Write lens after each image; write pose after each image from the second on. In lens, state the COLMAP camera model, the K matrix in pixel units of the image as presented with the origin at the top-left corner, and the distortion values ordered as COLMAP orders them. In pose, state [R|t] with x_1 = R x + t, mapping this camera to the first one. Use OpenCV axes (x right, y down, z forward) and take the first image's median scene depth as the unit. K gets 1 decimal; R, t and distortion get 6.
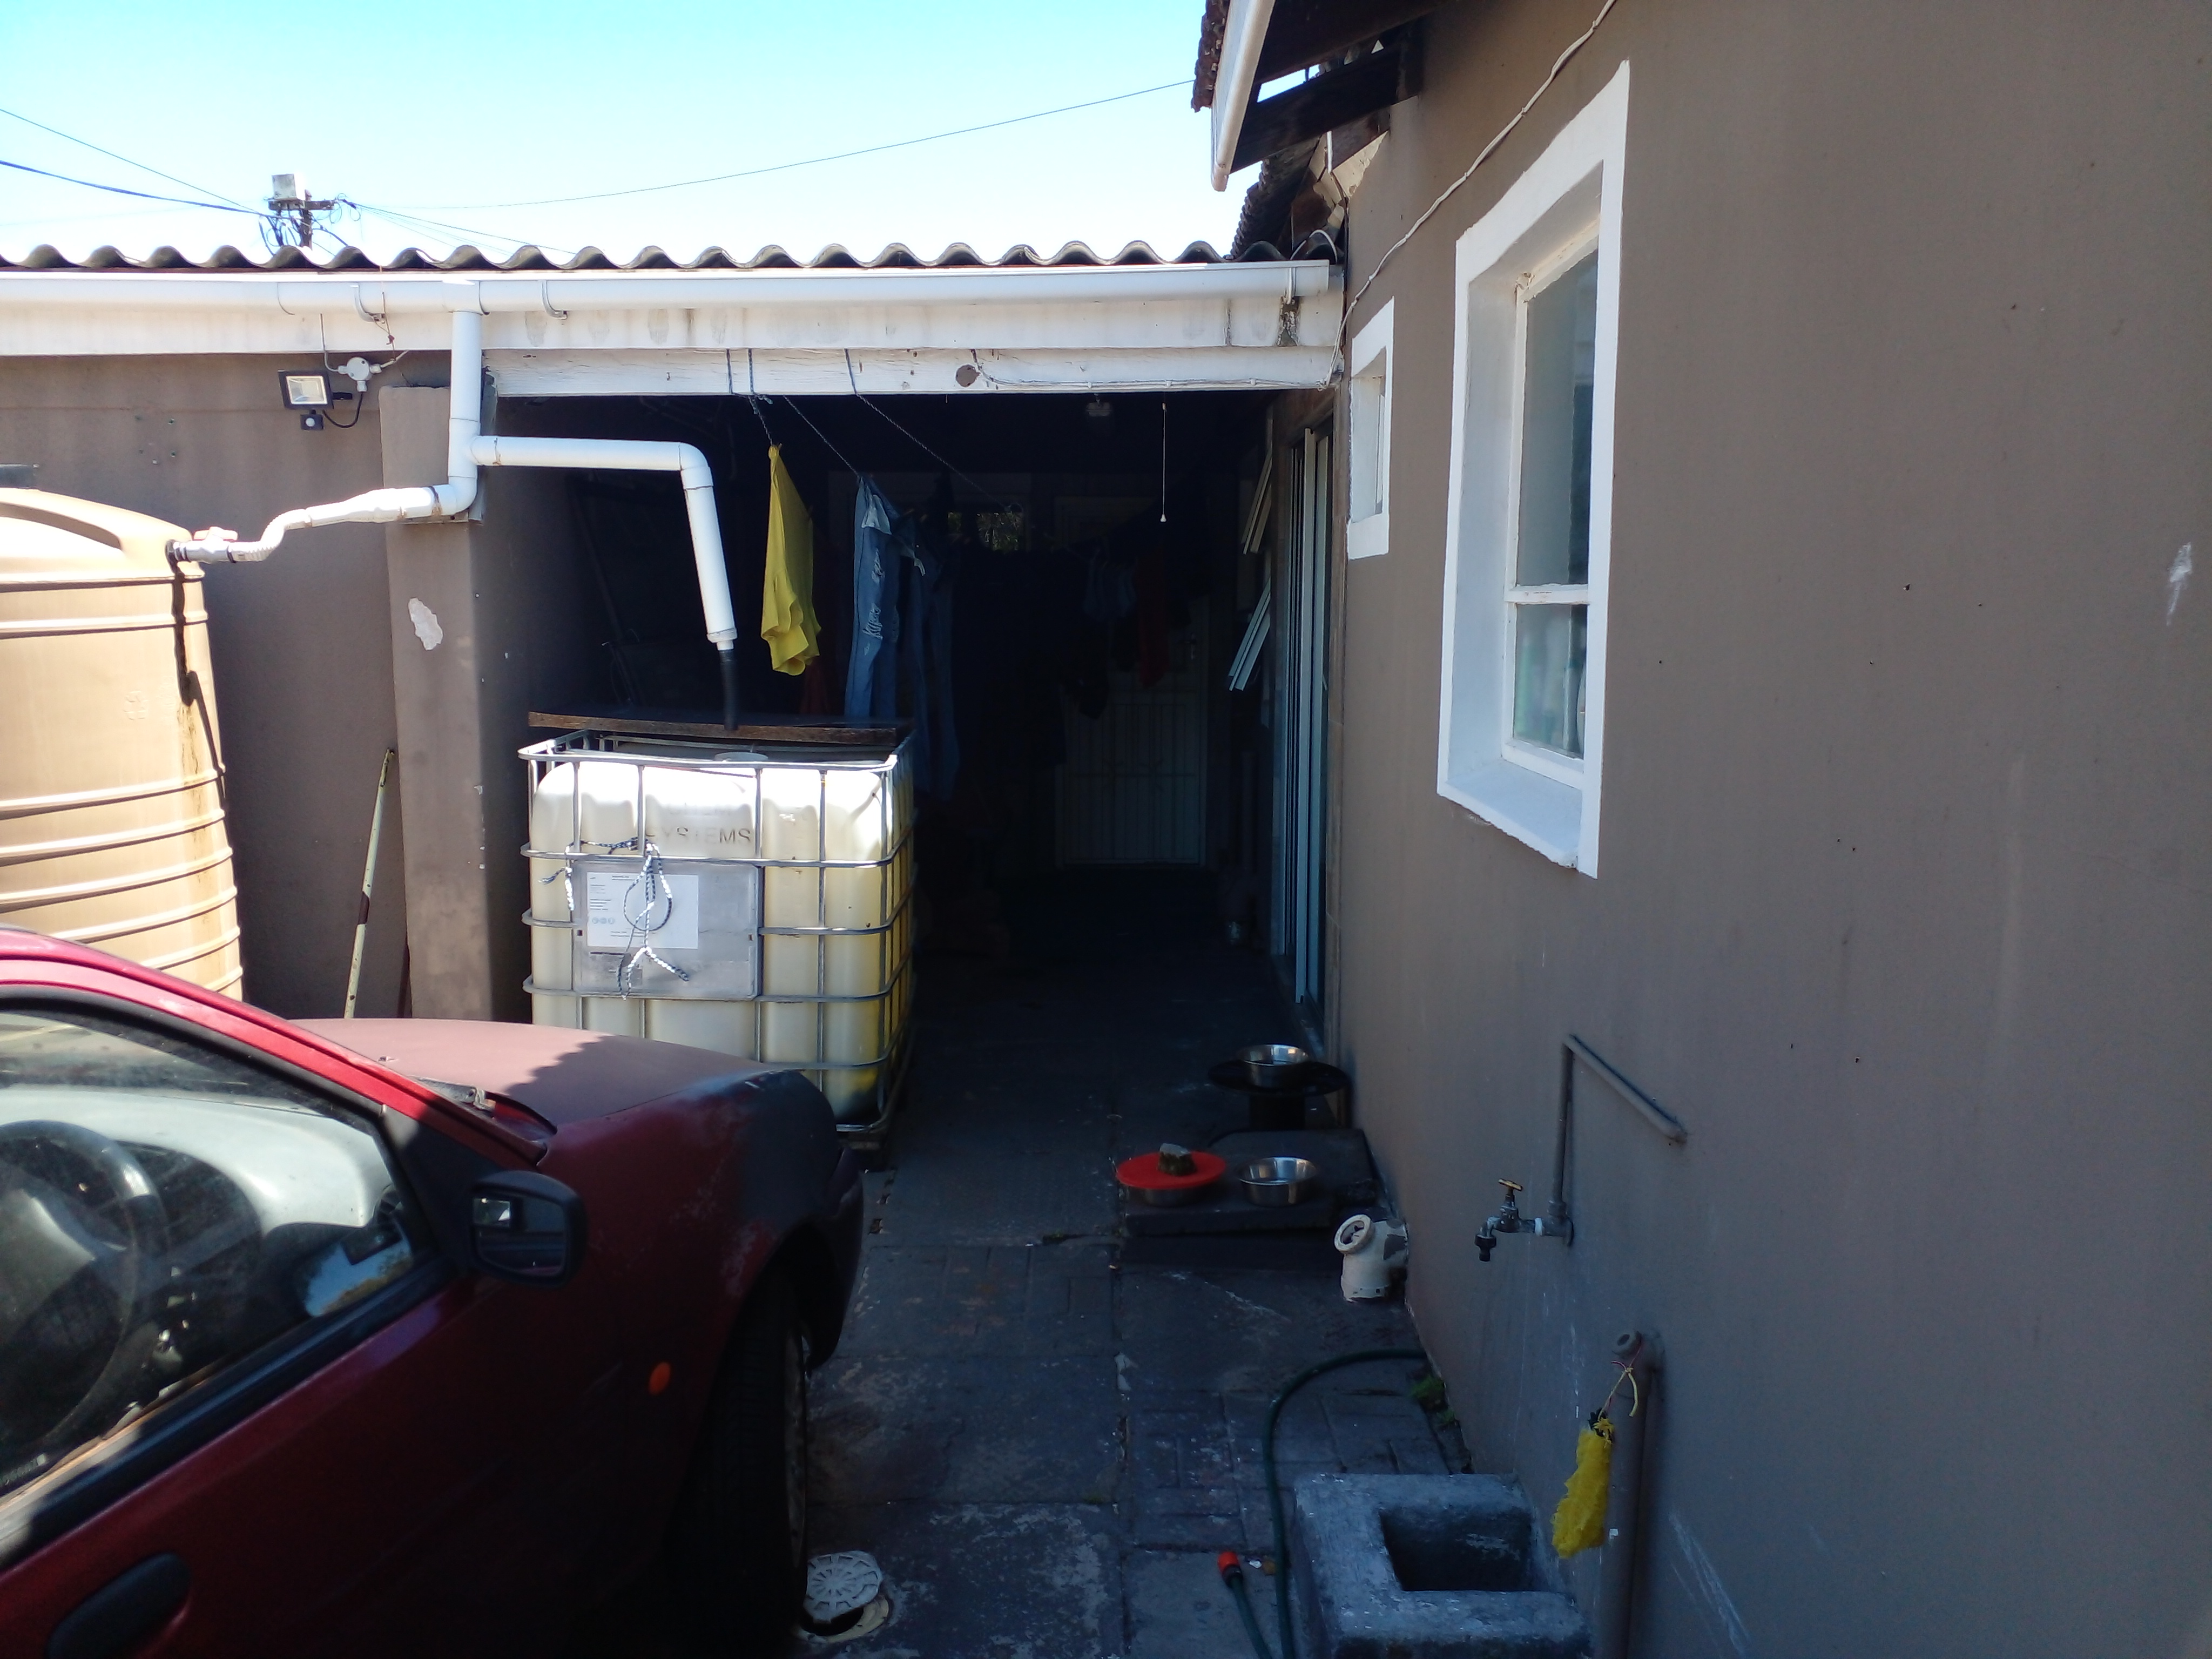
lens RADIAL K [[1773.0, 0, 1106.0], [0, 1773.0, 829.5], [0, 0, 1]] dist [0.078929, -0.120065]
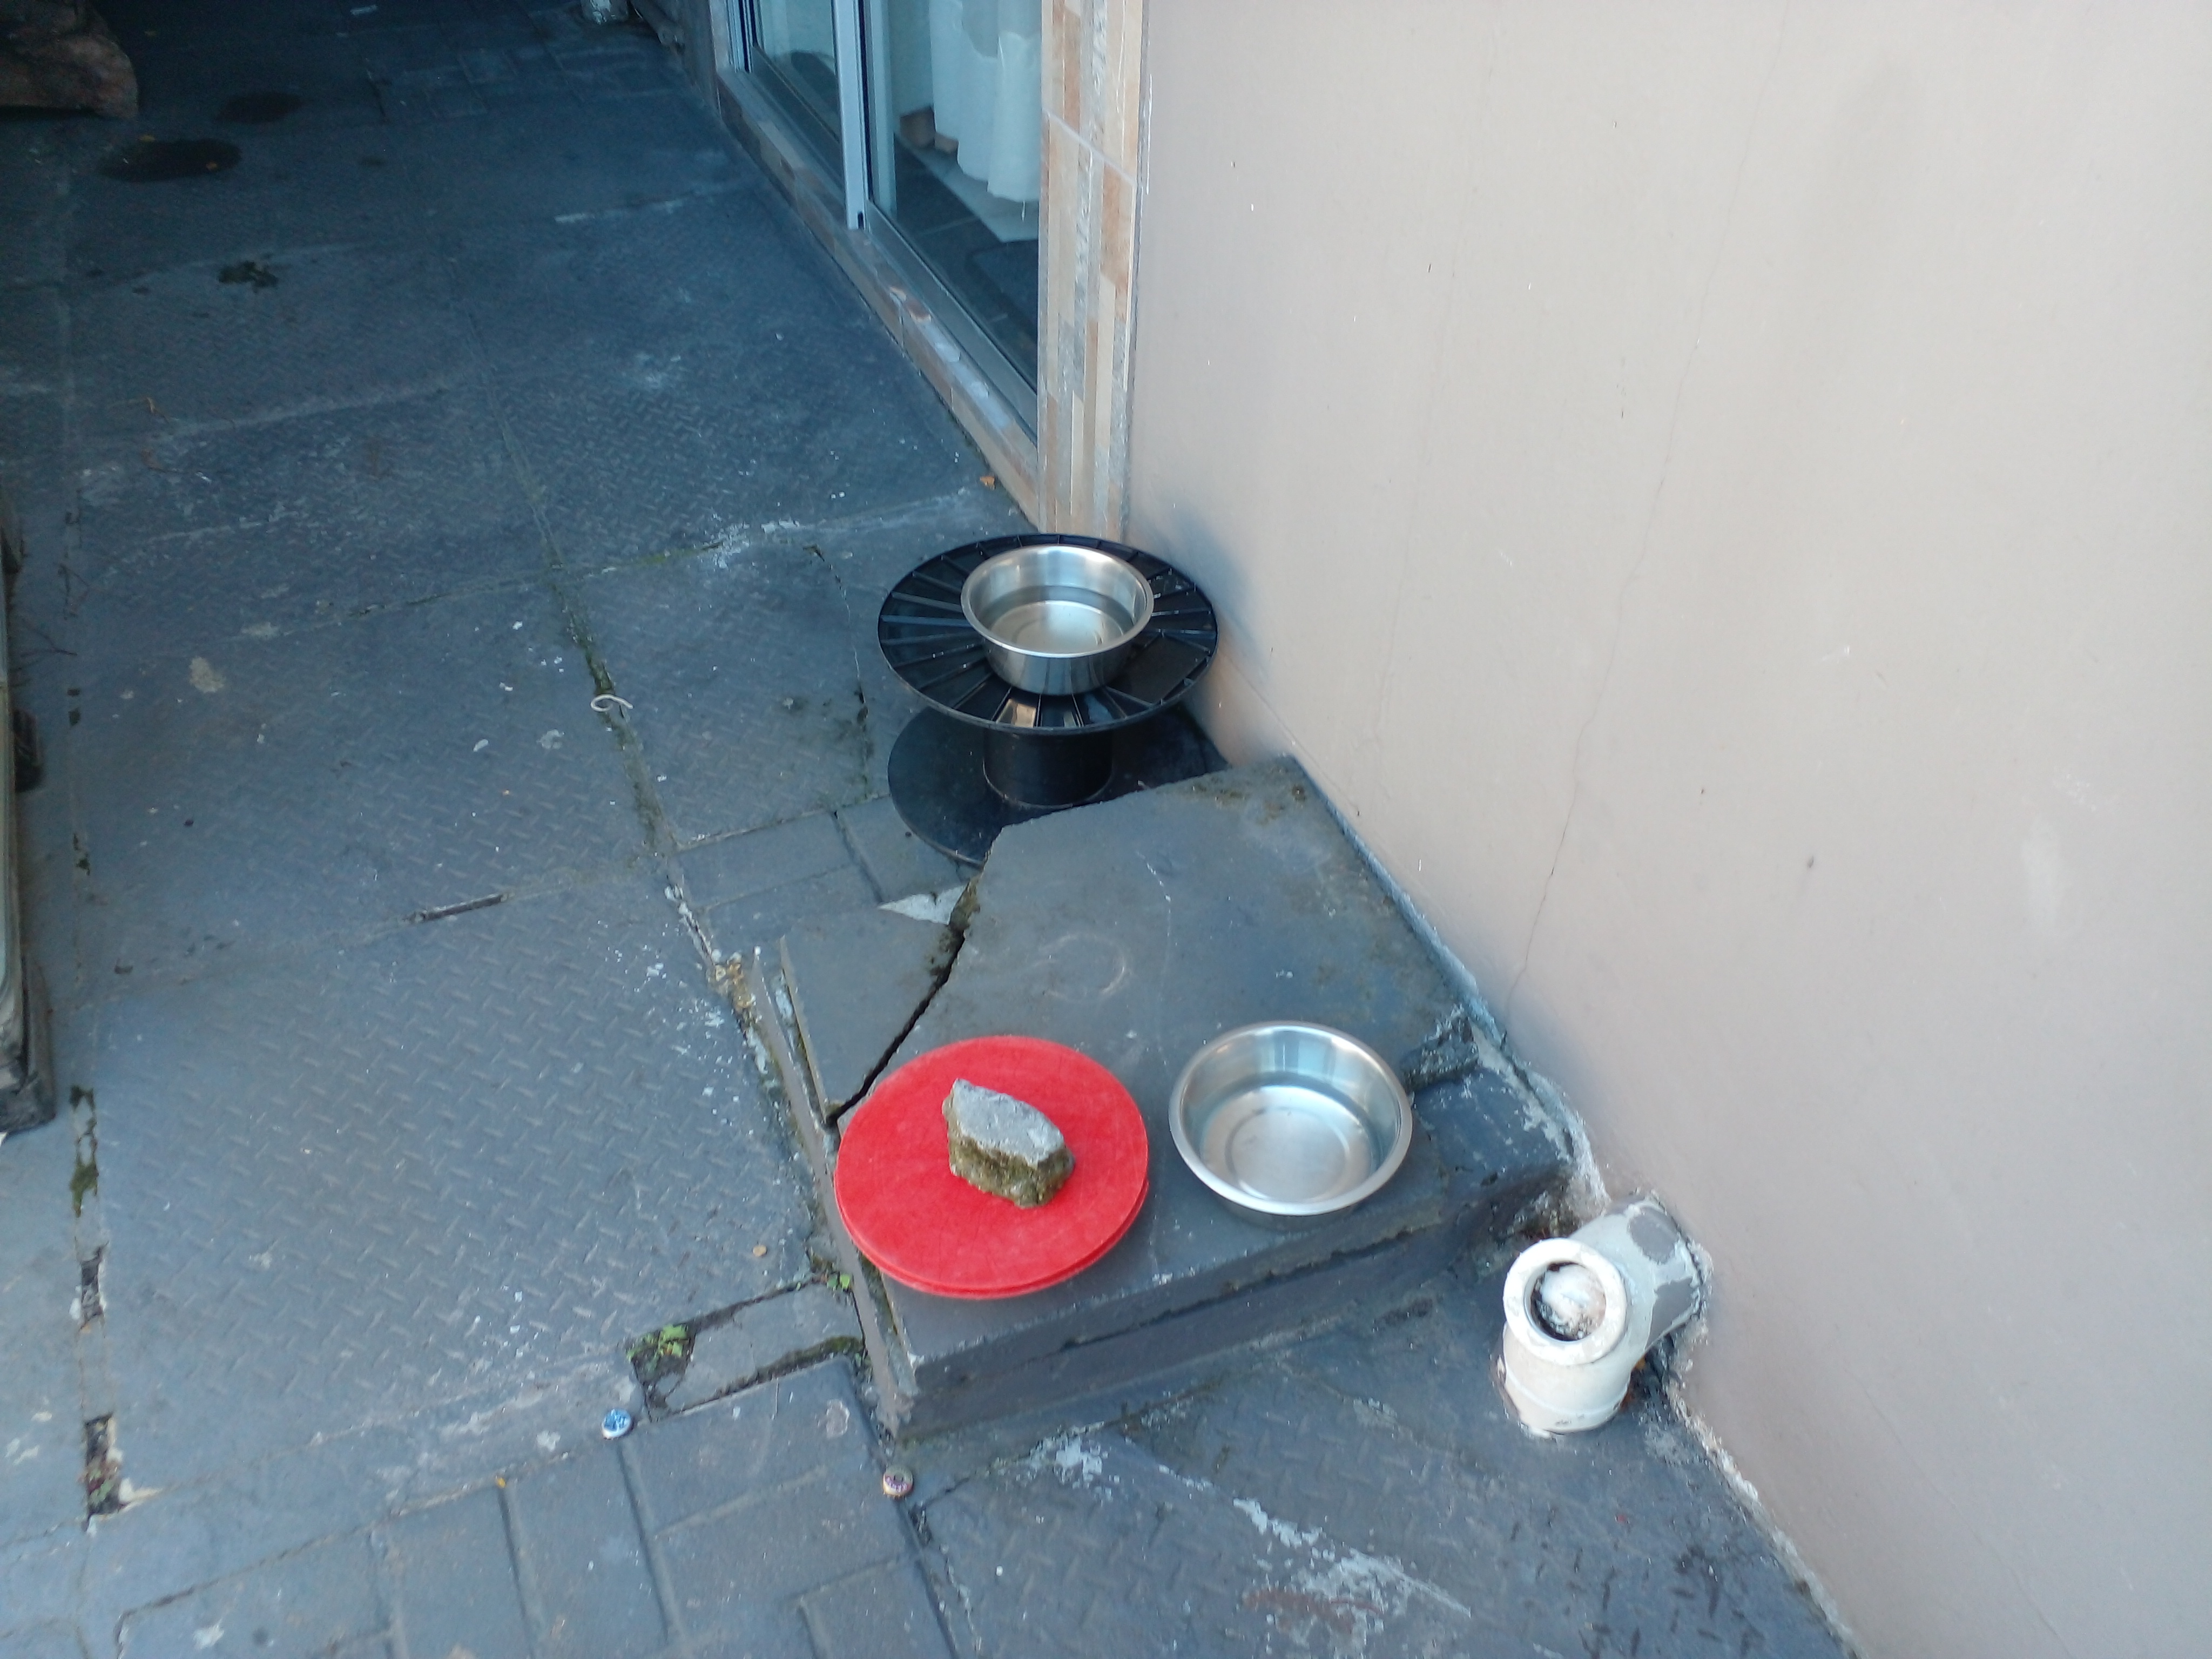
lens RADIAL K [[1773.0, 0, 1106.0], [0, 1773.0, 829.5], [0, 0, 1]] dist [0.078929, -0.120065]
pose [[0.913344, -0.253429, 0.318709, -0.035758], [0.029733, 0.822128, 0.568526, -0.059859], [-0.406101, -0.509784, 0.758421, 0.745852]]
